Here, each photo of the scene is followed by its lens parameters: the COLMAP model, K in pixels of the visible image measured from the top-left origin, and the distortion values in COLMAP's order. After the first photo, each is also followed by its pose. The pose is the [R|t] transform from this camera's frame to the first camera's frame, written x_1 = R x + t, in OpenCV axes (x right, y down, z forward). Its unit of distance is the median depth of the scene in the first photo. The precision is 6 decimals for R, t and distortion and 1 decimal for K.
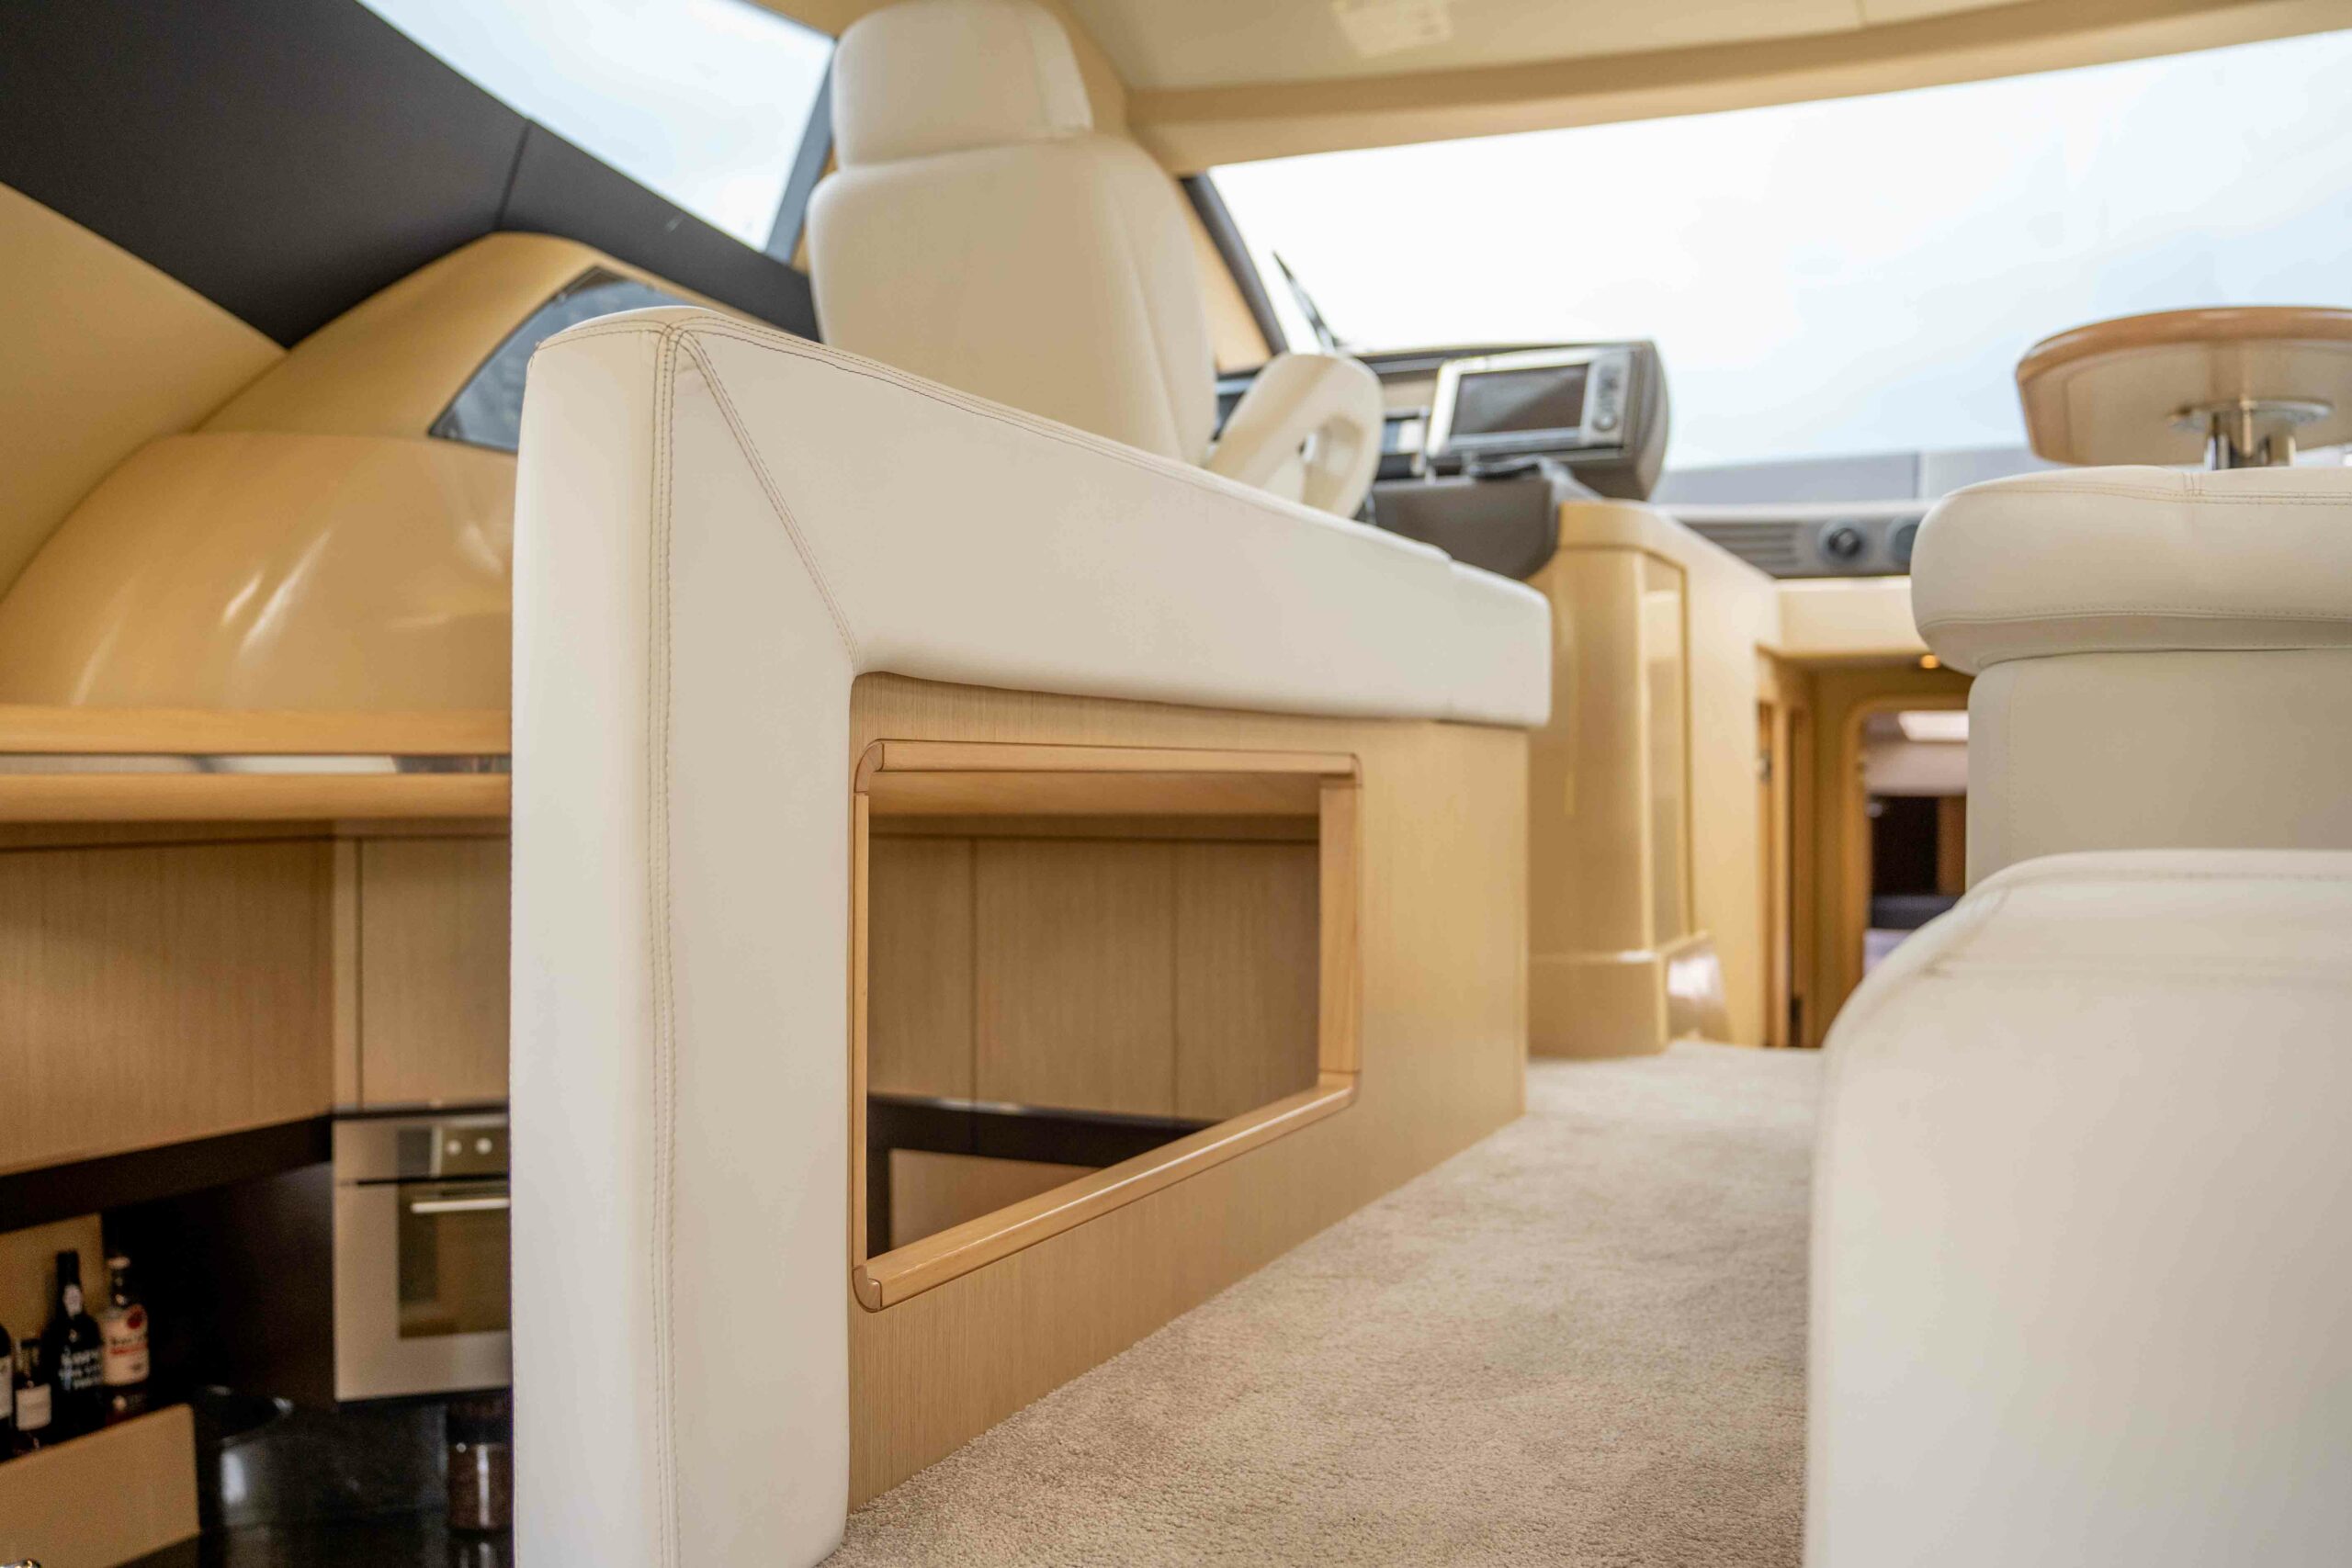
lens RADIAL K [[1954.0, 0, 1157.5], [0, 1954.0, 777.6], [0, 0, 1]] dist [-0.073373, 0.016664]
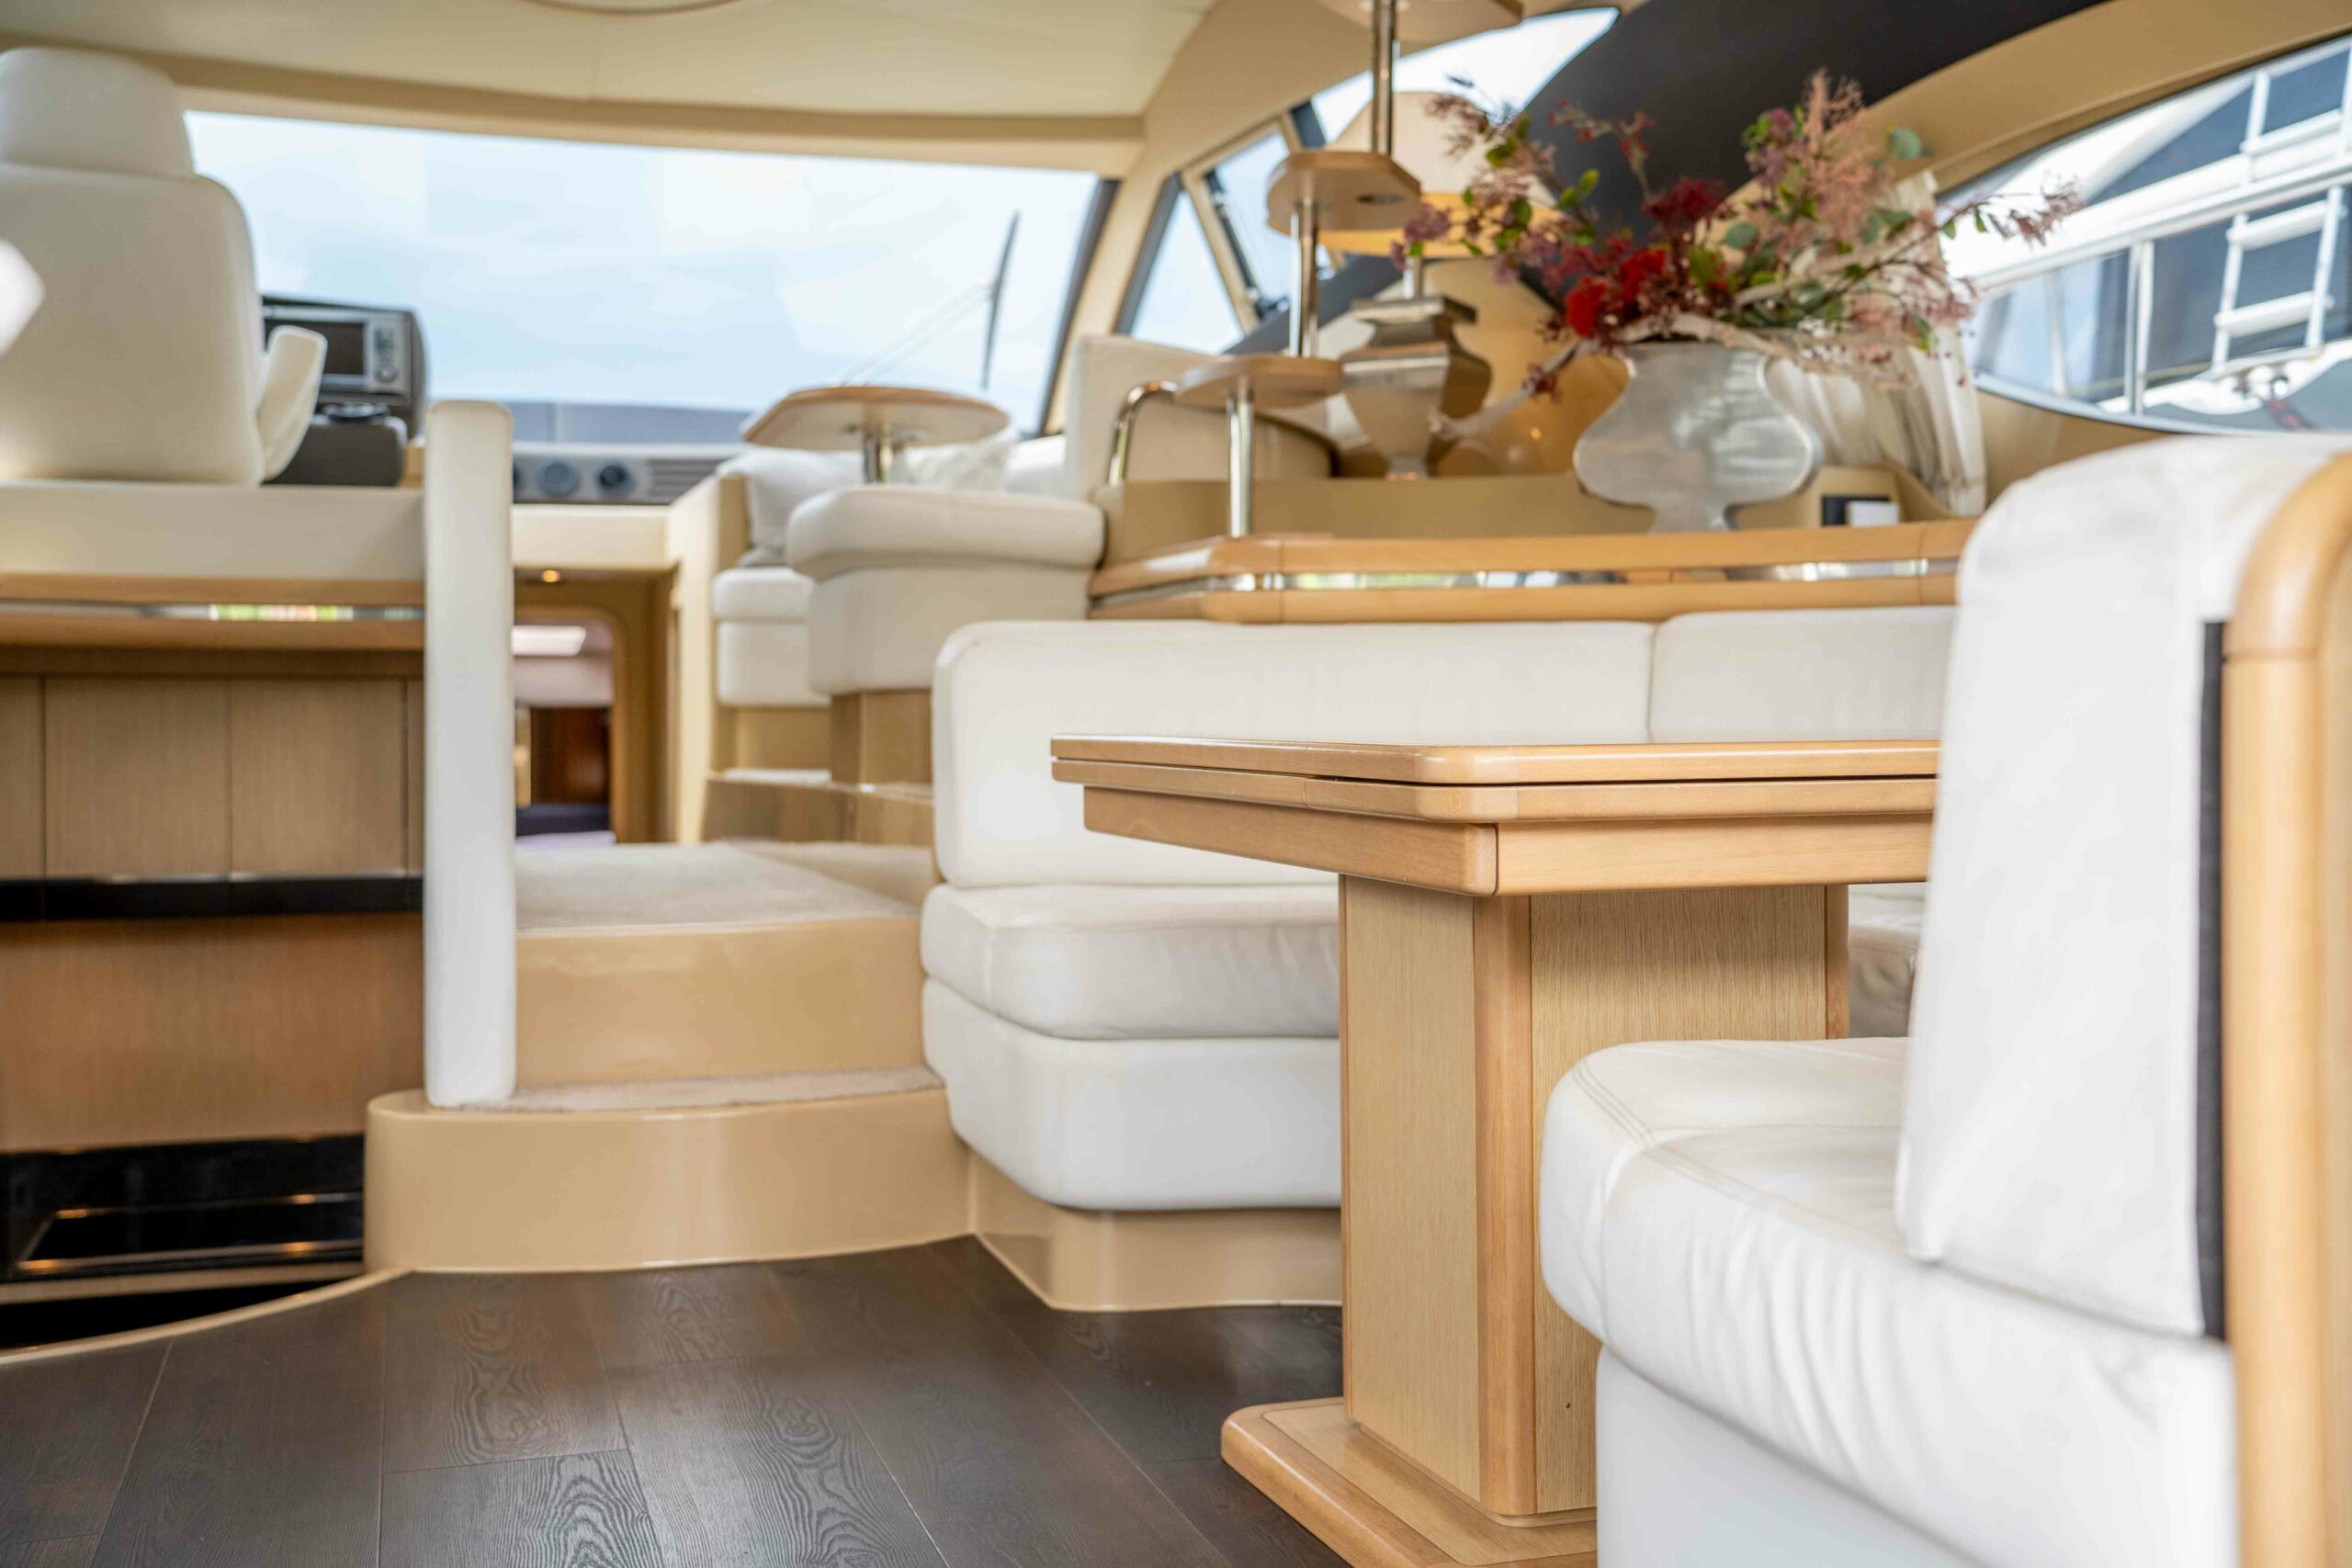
lens RADIAL K [[2598.9, 0, 1163.0], [0, 2598.9, 788.6], [0, 0, 1]] dist [0.041187, 0.000000]
pose [[0.743201, -0.010161, 0.668992, -0.643336], [-0.002991, 0.999824, 0.018508, 0.064450], [-0.669062, -0.015757, 0.743040, -0.728474]]
